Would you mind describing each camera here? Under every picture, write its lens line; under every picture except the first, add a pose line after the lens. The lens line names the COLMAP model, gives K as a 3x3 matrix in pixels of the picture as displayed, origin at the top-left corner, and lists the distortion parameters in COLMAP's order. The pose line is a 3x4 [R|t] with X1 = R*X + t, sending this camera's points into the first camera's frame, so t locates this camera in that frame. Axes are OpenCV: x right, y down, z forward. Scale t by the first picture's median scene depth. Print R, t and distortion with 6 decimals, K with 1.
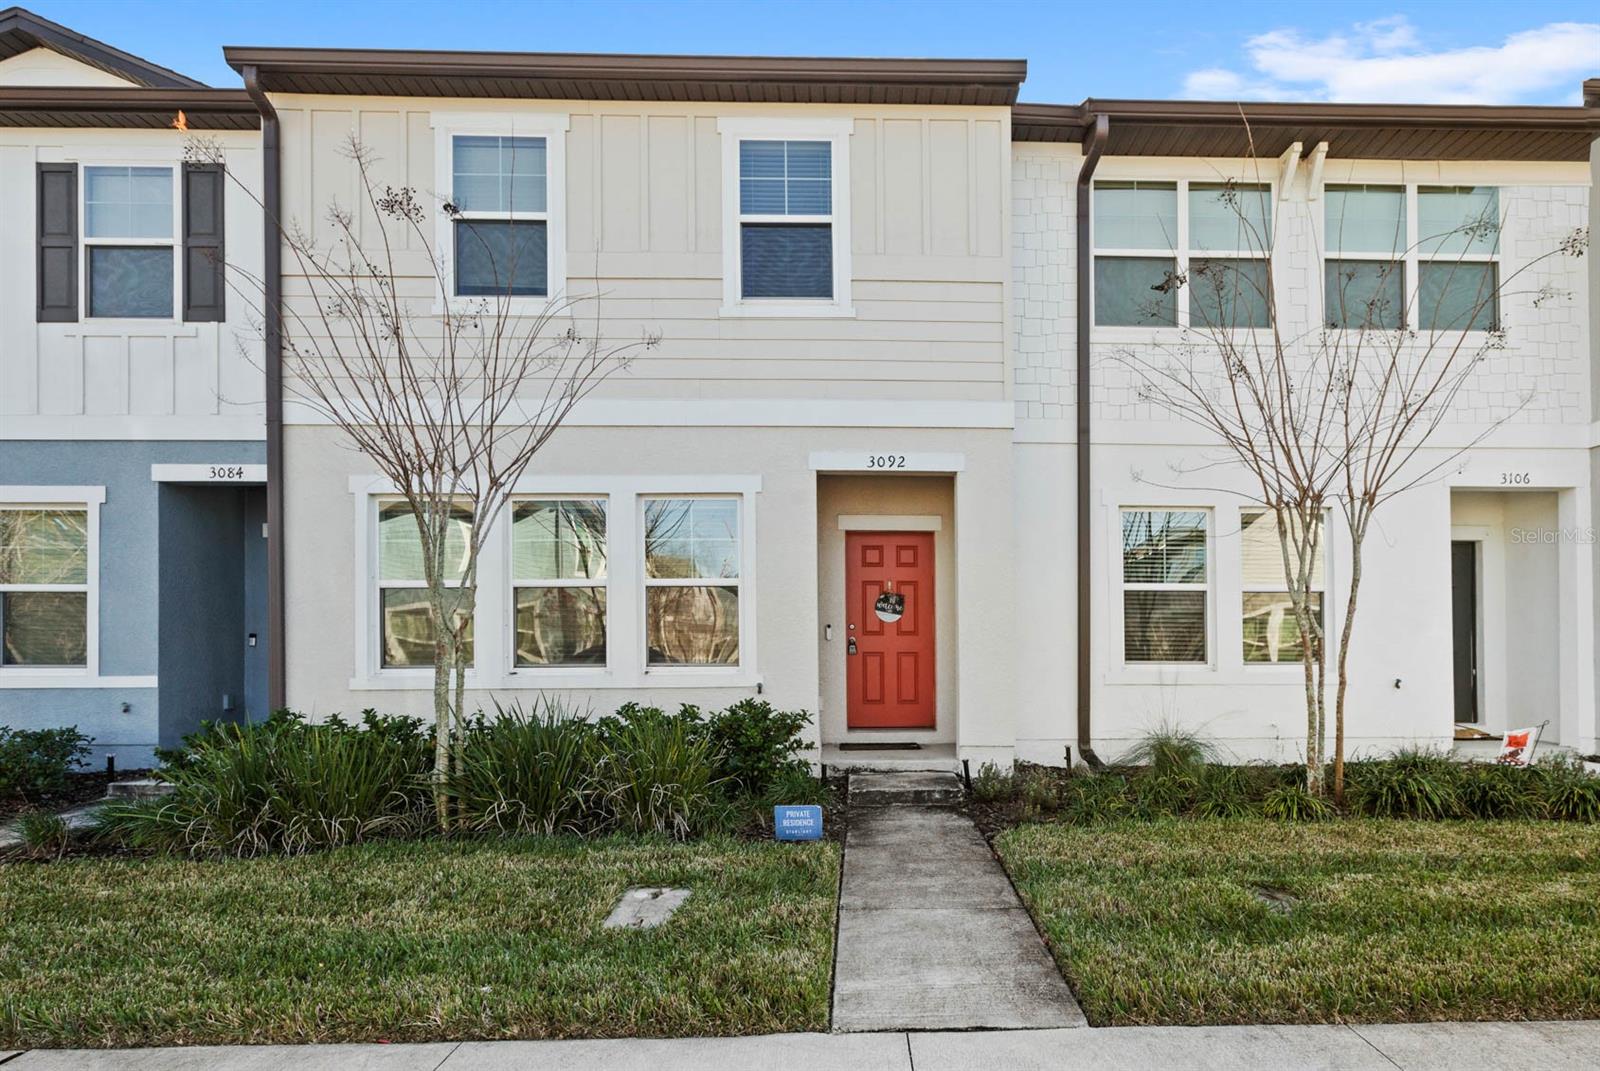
lens RADIAL K [[765.4, 0, 807.8], [0, 765.4, 567.8], [0, 0, 1]] dist [0.002113, -0.000373]
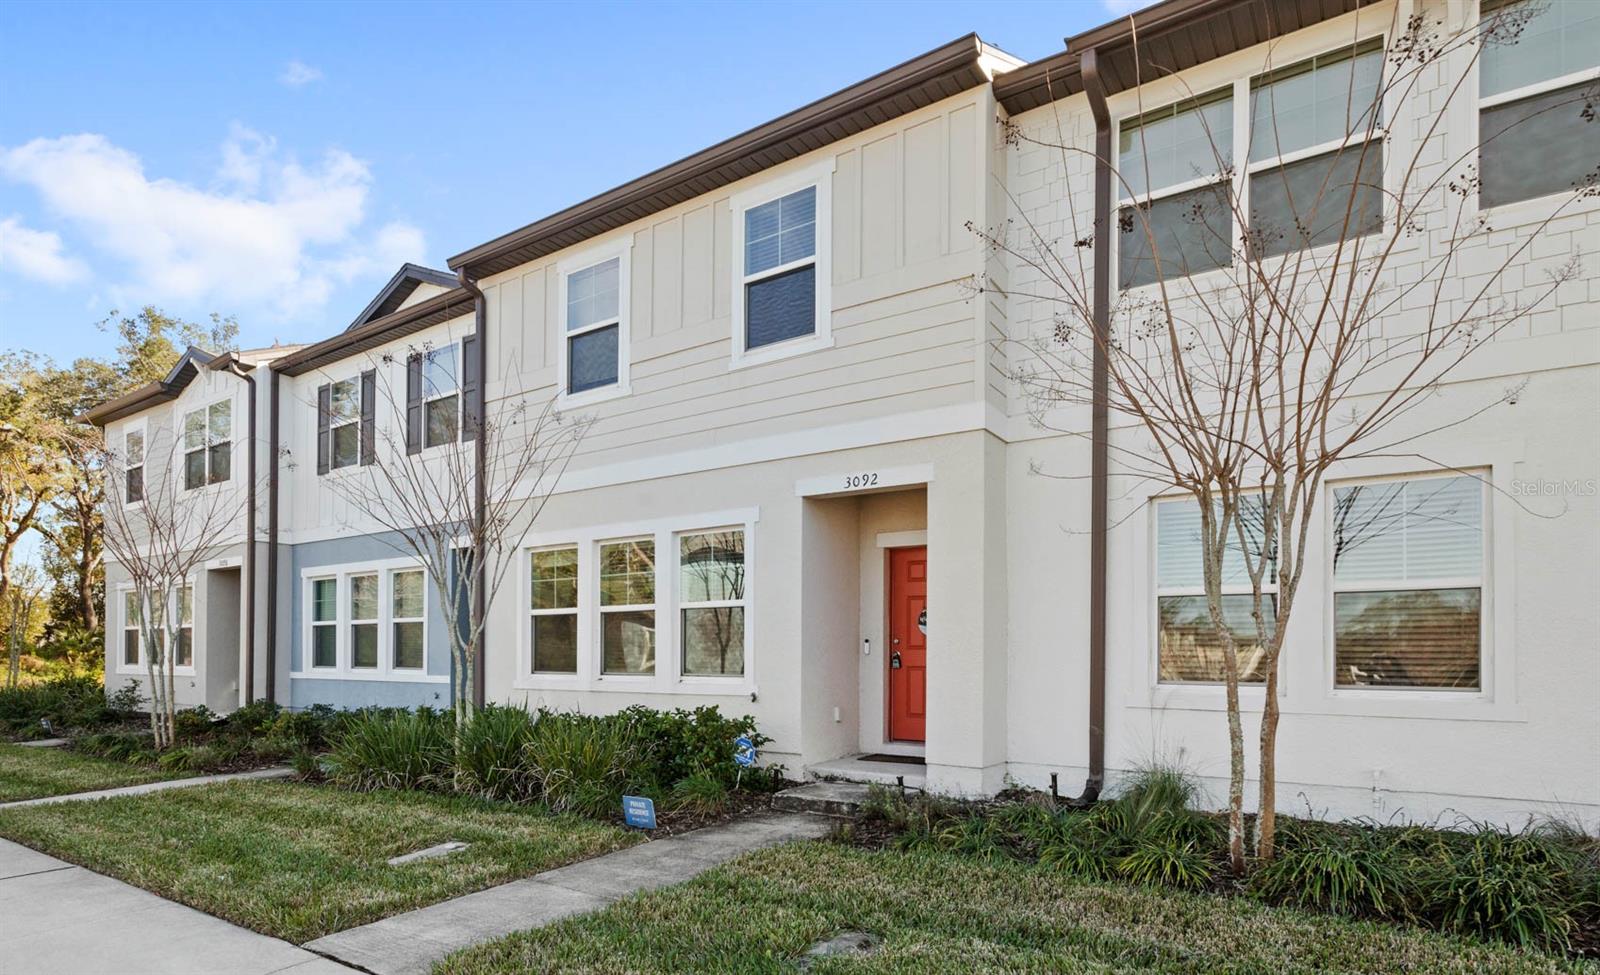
lens RADIAL K [[724.8, 0, 800.5], [0, 724.8, 584.0], [0, 0, 1]] dist [-0.002890, 0.000332]
pose [[0.855365, -0.046508, -0.515933, 0.516344], [0.049032, 0.998759, -0.008740, 0.004011], [0.515700, -0.017821, 0.856584, 0.120683]]
